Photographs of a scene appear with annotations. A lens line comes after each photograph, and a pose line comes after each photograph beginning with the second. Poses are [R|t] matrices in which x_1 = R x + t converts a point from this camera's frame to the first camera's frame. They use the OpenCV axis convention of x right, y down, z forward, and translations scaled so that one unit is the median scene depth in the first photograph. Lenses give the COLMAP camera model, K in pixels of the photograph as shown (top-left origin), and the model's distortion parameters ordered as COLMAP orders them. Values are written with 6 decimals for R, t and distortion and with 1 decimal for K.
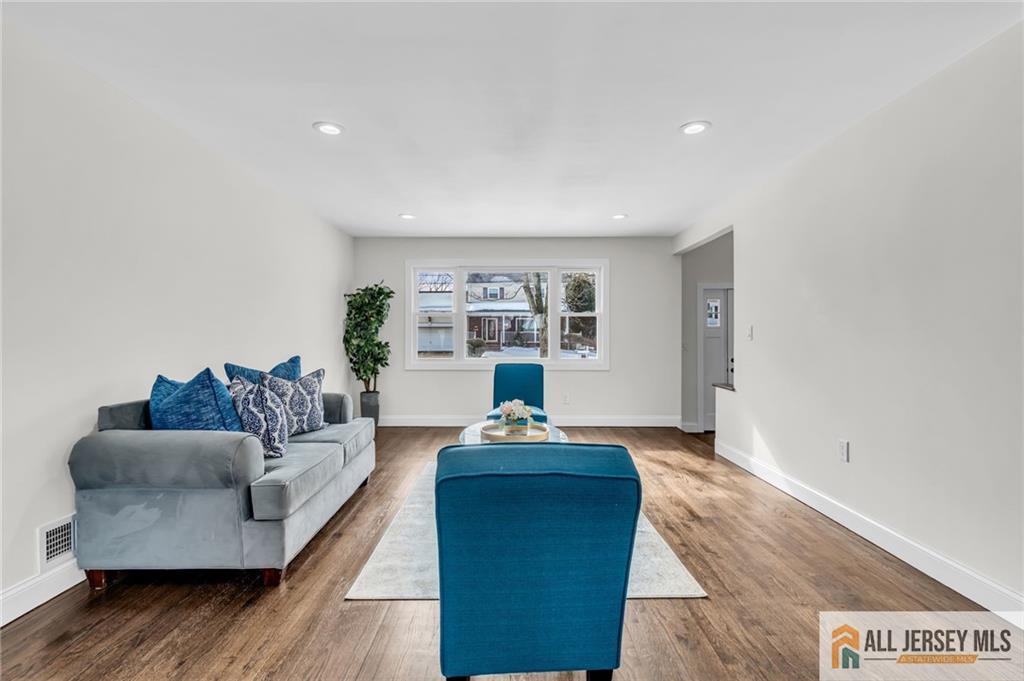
lens RADIAL K [[459.0, 0, 514.4], [0, 459.0, 335.7], [0, 0, 1]] dist [-0.008059, 0.002725]
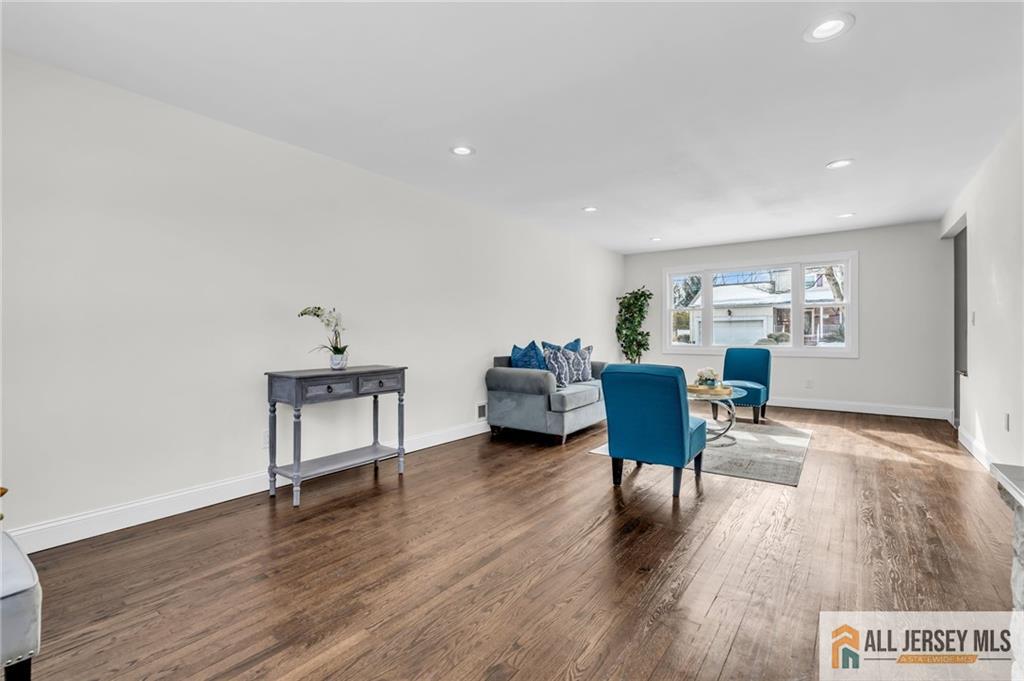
lens RADIAL K [[459.0, 0, 511.6], [0, 459.0, 336.9], [0, 0, 1]] dist [-0.008059, 0.002725]
pose [[0.797861, 0.002574, -0.602836, 0.400842], [0.004950, 0.999929, 0.010821, 0.022643], [0.602821, -0.011618, 0.797792, -0.571553]]
